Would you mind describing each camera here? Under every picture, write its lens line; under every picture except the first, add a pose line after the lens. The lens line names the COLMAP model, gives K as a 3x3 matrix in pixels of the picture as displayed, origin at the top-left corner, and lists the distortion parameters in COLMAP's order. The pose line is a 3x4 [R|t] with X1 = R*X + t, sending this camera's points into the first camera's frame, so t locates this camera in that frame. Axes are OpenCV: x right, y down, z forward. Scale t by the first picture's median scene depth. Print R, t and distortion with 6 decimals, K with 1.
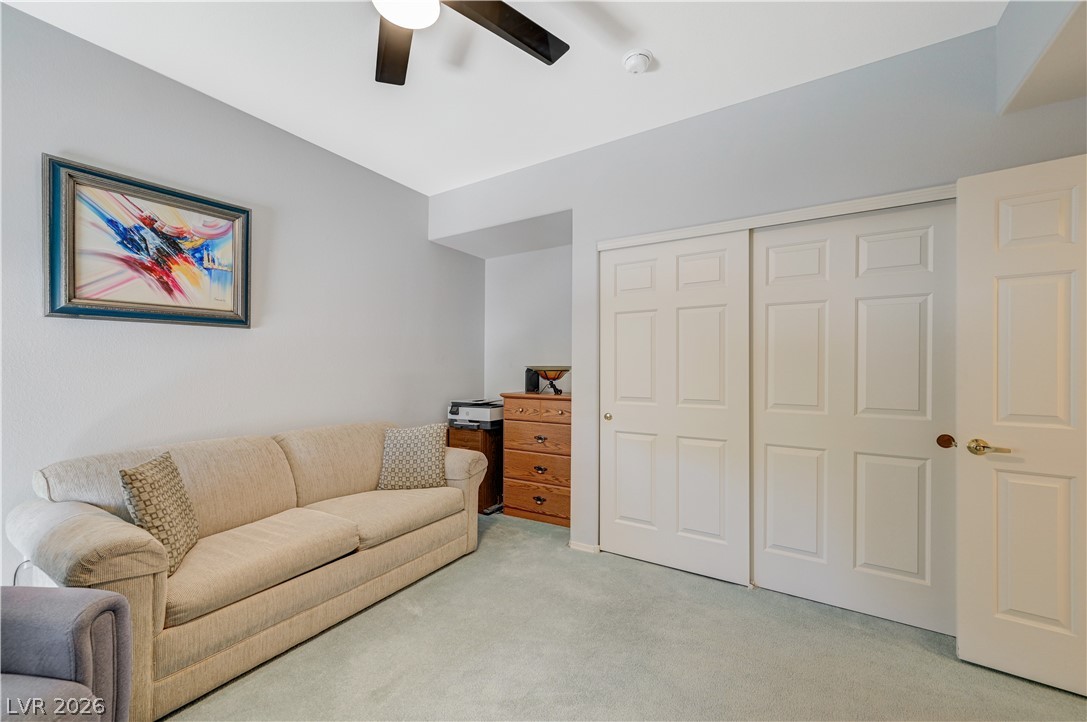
lens RADIAL K [[430.6, 0, 544.5], [0, 430.6, 364.2], [0, 0, 1]] dist [0.000408, 0.001880]
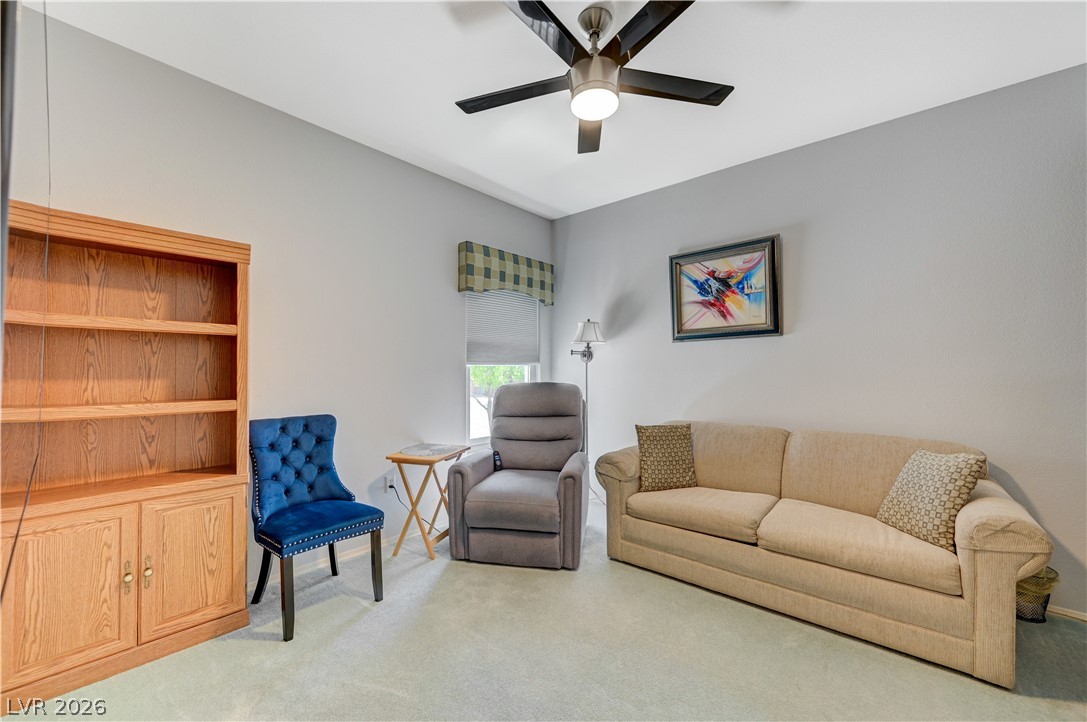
lens RADIAL K [[430.6, 0, 550.6], [0, 430.6, 367.3], [0, 0, 1]] dist [0.000408, 0.001880]
pose [[-0.139510, -0.015034, -0.990106, 0.634278], [0.005369, 0.999859, -0.015939, 0.019271], [0.990206, -0.007540, -0.139410, 0.626035]]
